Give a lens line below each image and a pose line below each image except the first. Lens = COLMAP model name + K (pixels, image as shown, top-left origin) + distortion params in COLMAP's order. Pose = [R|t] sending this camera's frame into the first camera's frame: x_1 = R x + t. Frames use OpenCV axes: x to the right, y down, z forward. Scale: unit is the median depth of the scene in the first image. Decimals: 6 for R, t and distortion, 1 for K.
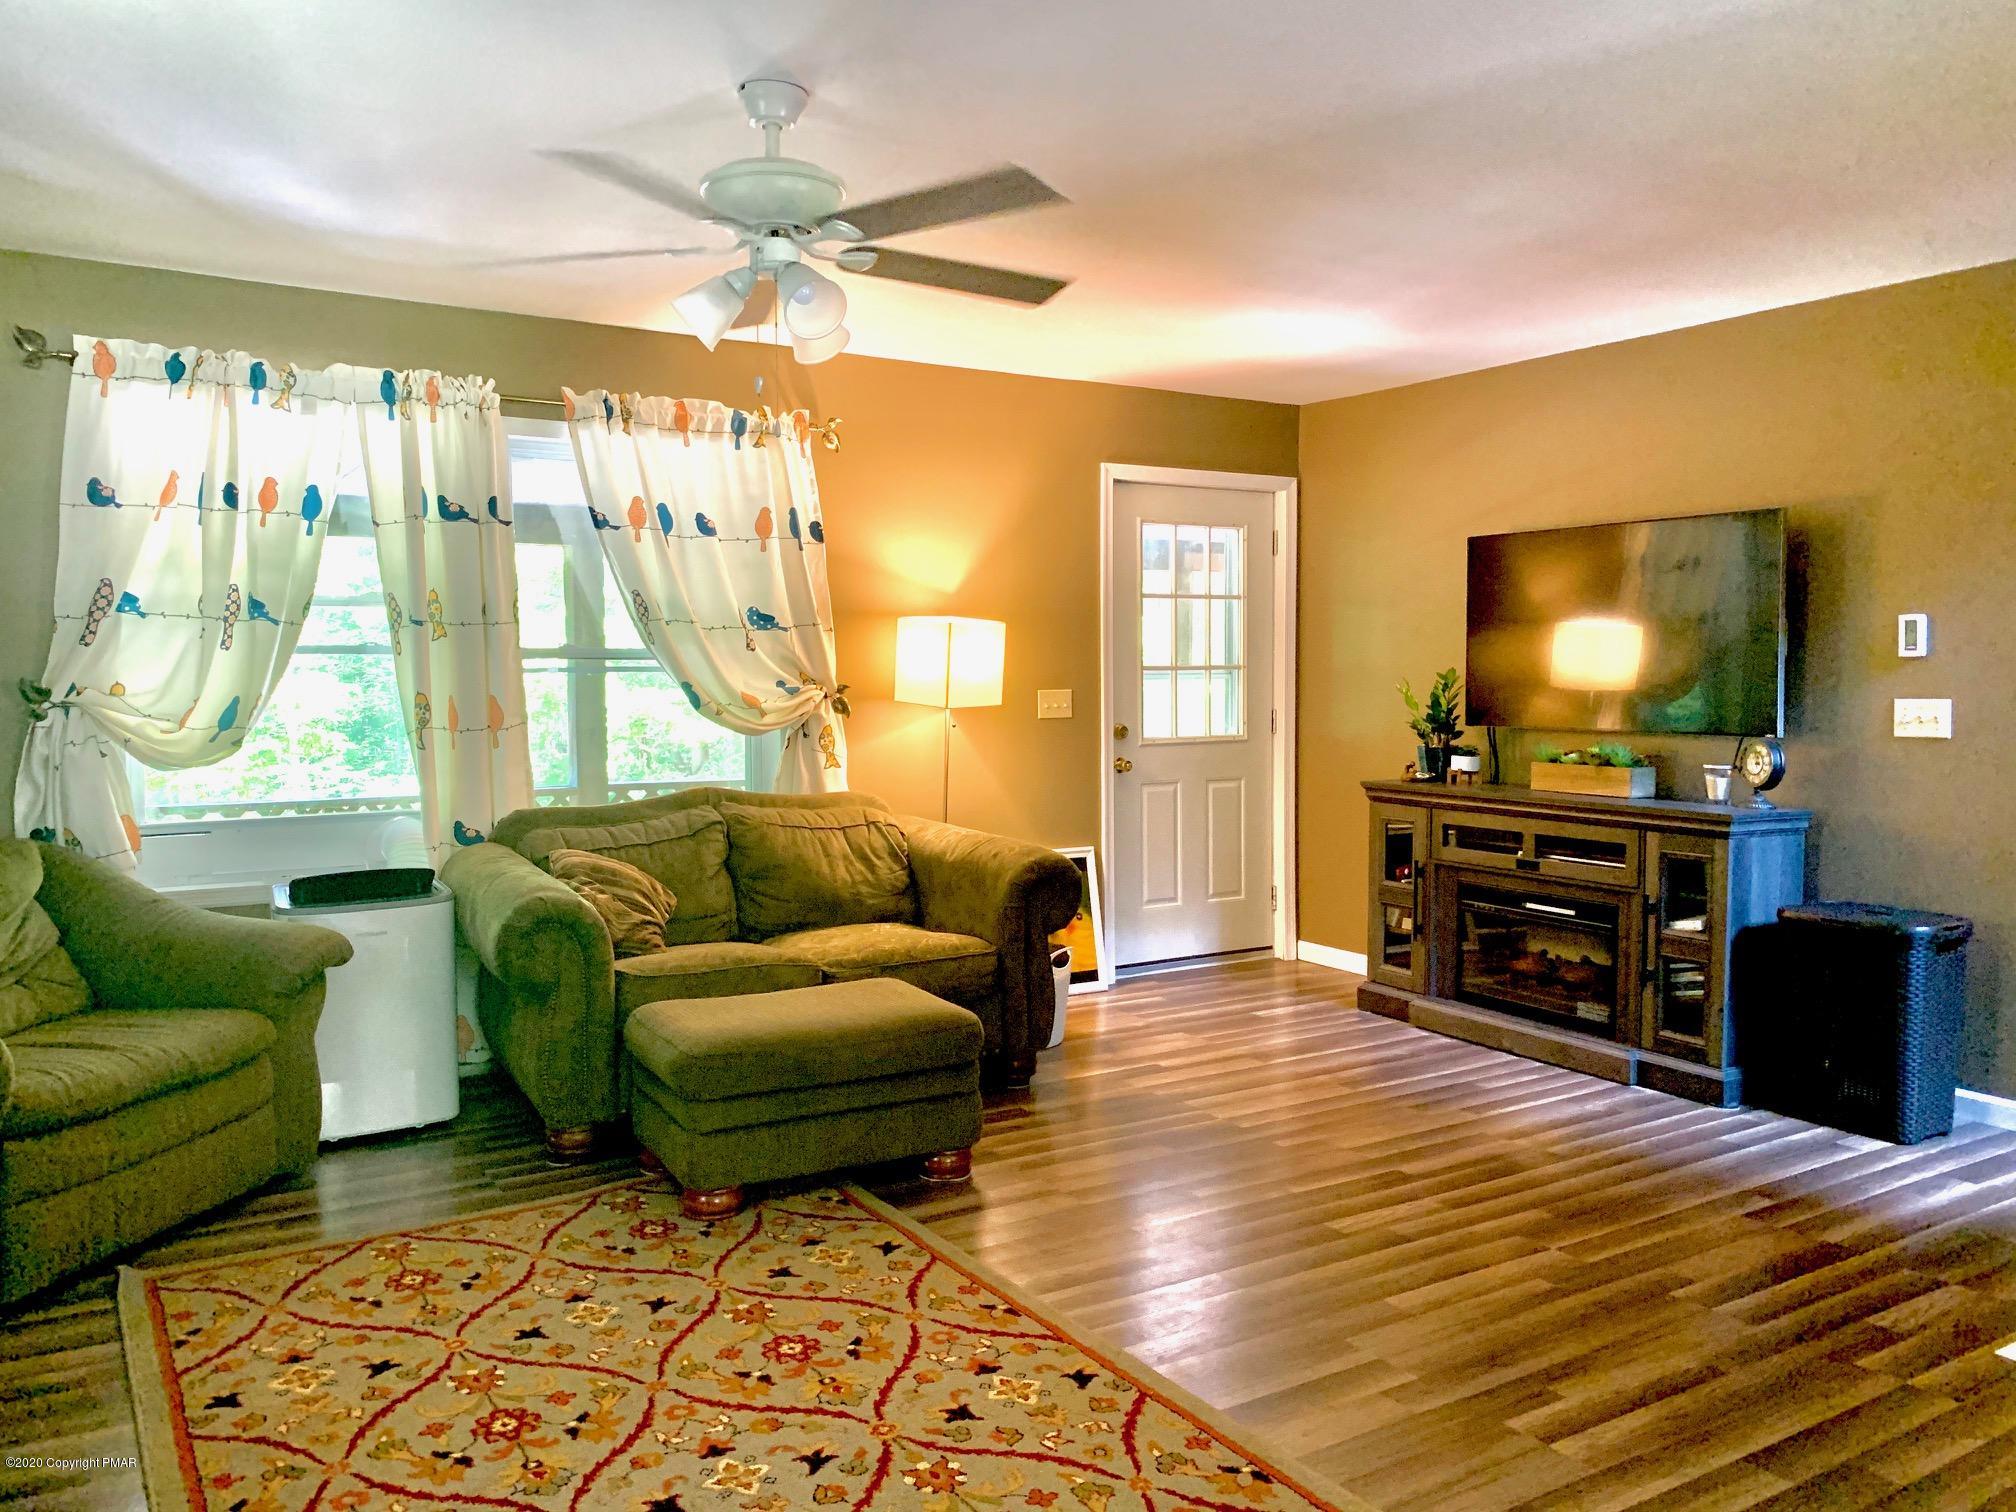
lens RADIAL K [[1526.4, 0, 1008.0], [0, 1526.4, 756.0], [0, 0, 1]] dist [0.087027, -0.151408]
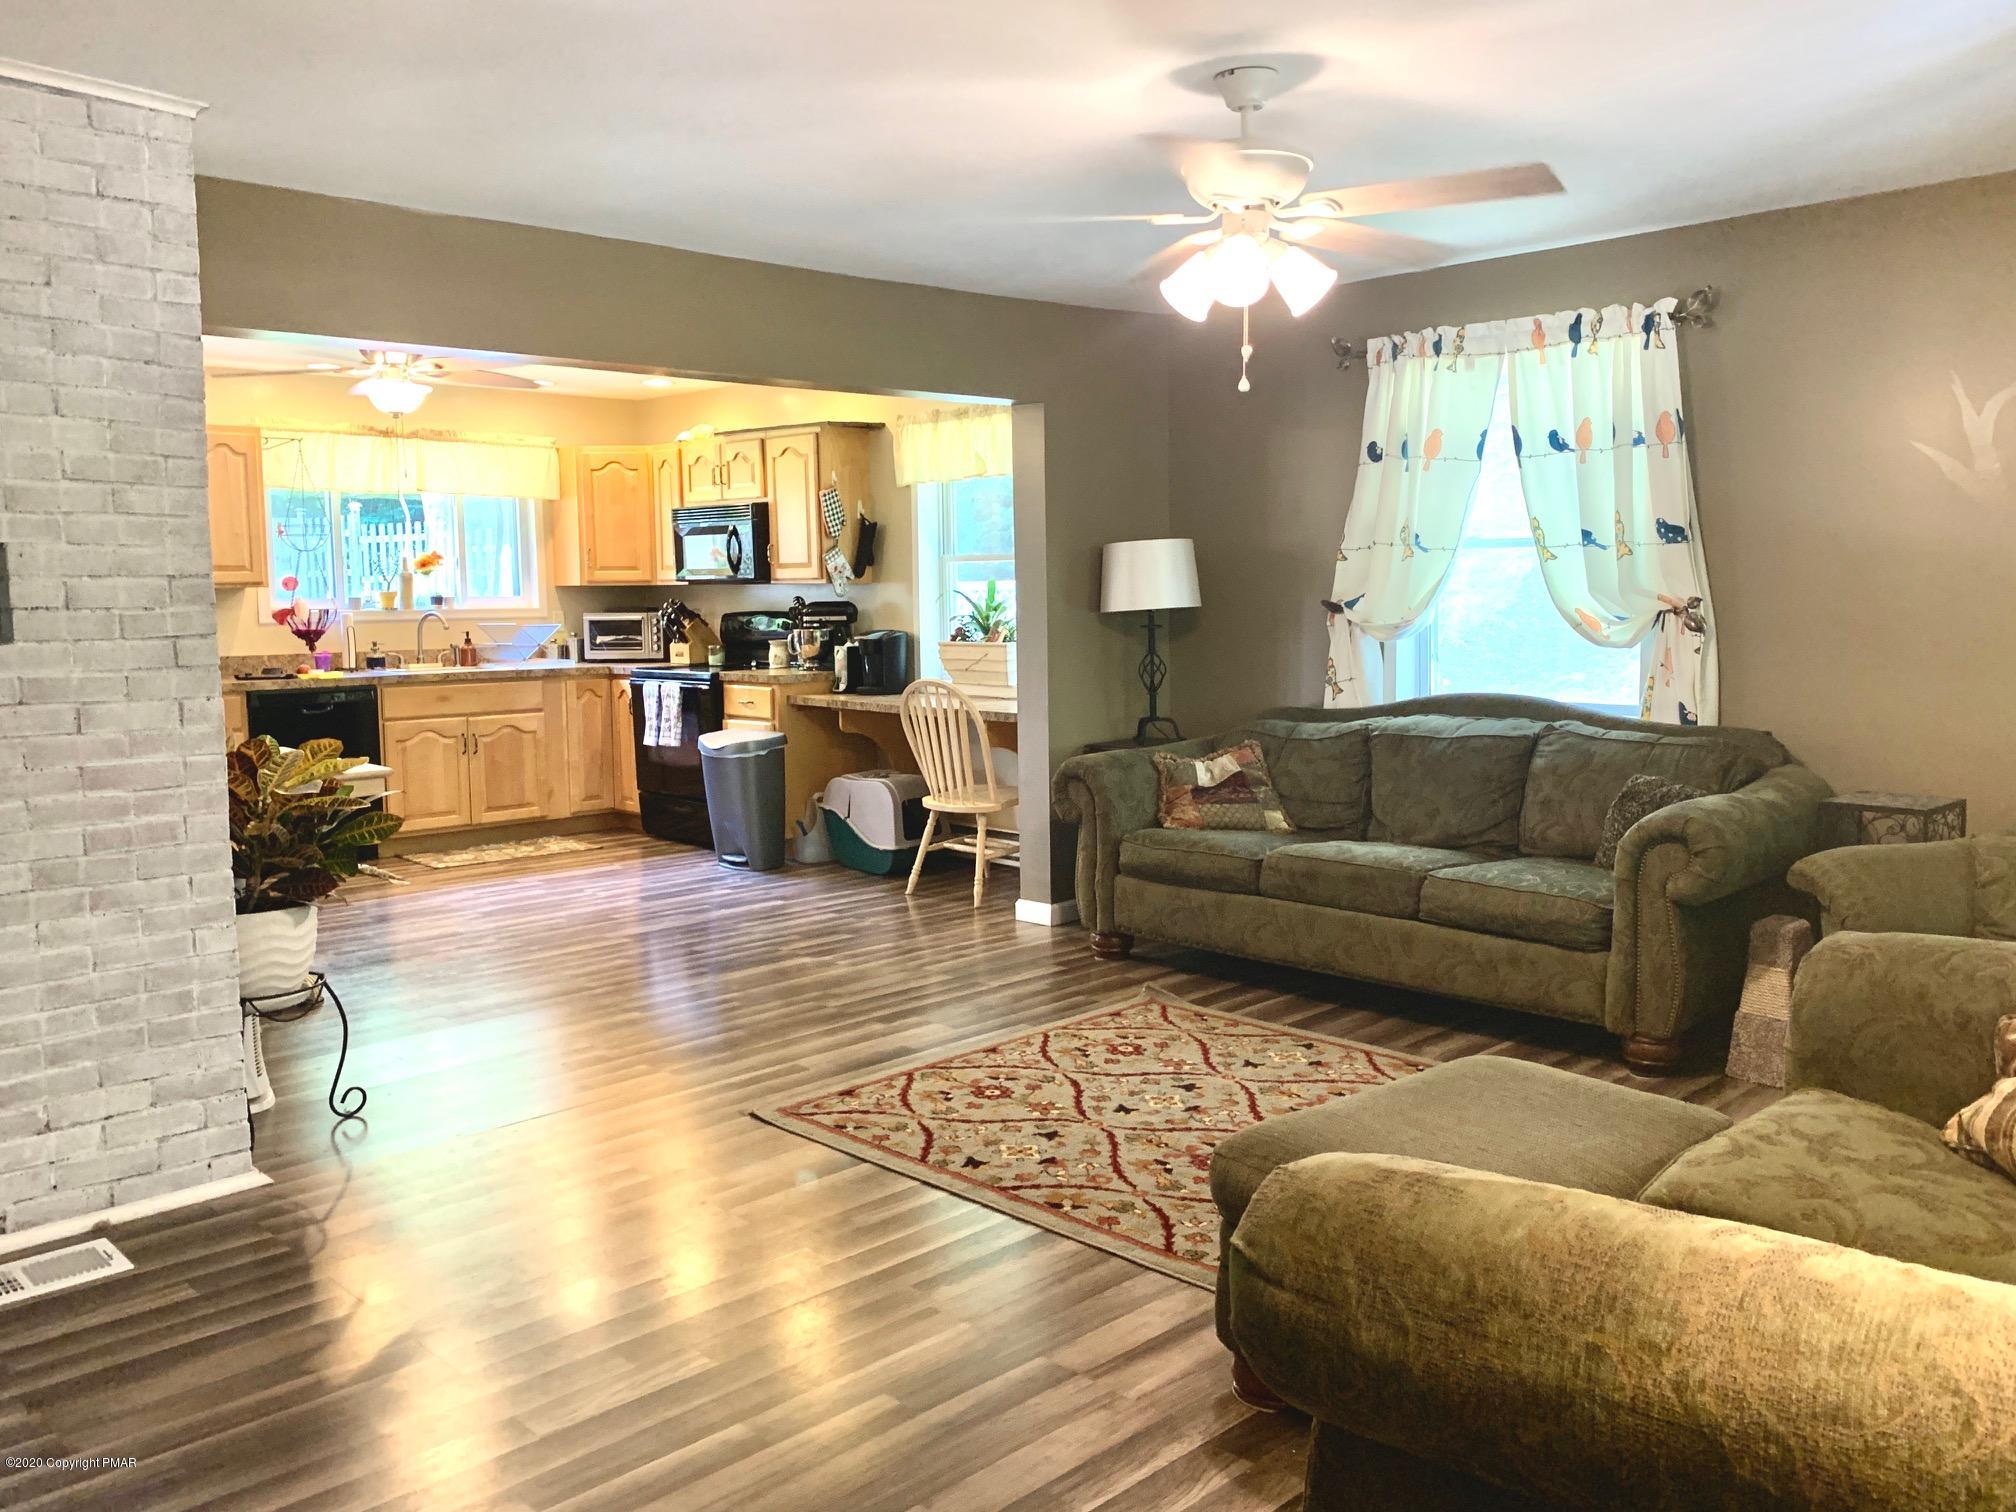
lens RADIAL K [[1605.9, 0, 1016.8], [0, 1605.9, 739.8], [0, 0, 1]] dist [0.112784, -0.270572]
pose [[-0.977210, 0.035246, -0.209329, 0.245232], [0.004613, 0.989412, 0.145061, -0.119418], [0.212225, 0.140789, -0.967026, 1.976627]]
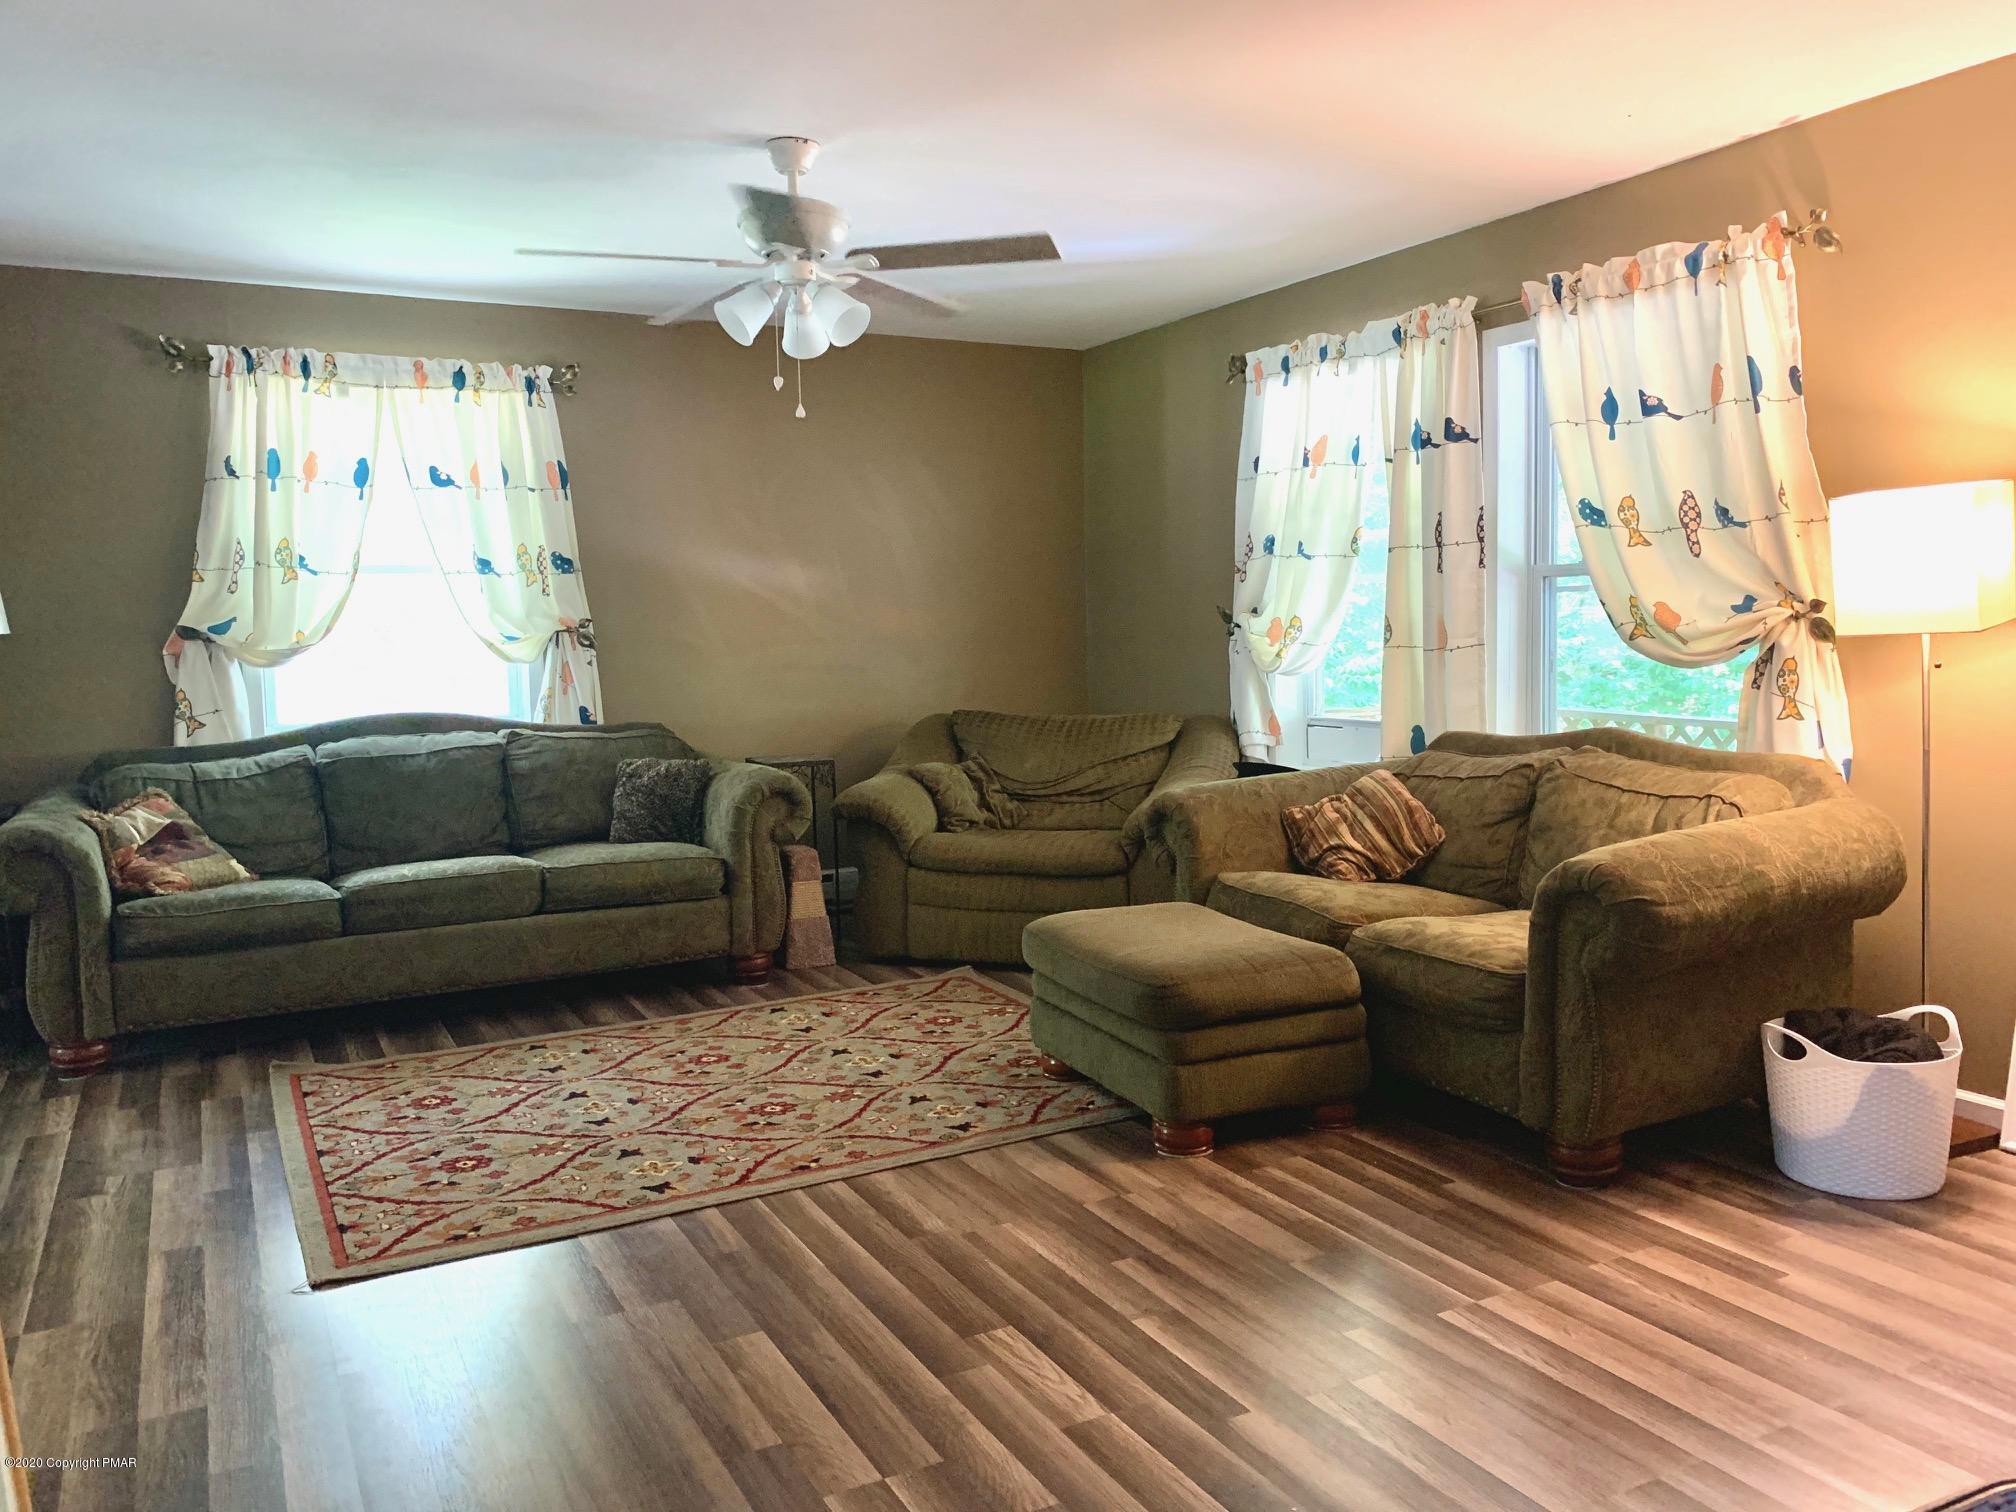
lens RADIAL K [[1526.4, 0, 1008.0], [0, 1526.4, 756.0], [0, 0, 1]] dist [0.087027, -0.151408]
pose [[-0.071500, 0.095067, -0.992900, 1.056901], [-0.032927, 0.994680, 0.097609, -0.055866], [0.996897, 0.039672, -0.067989, 1.180827]]
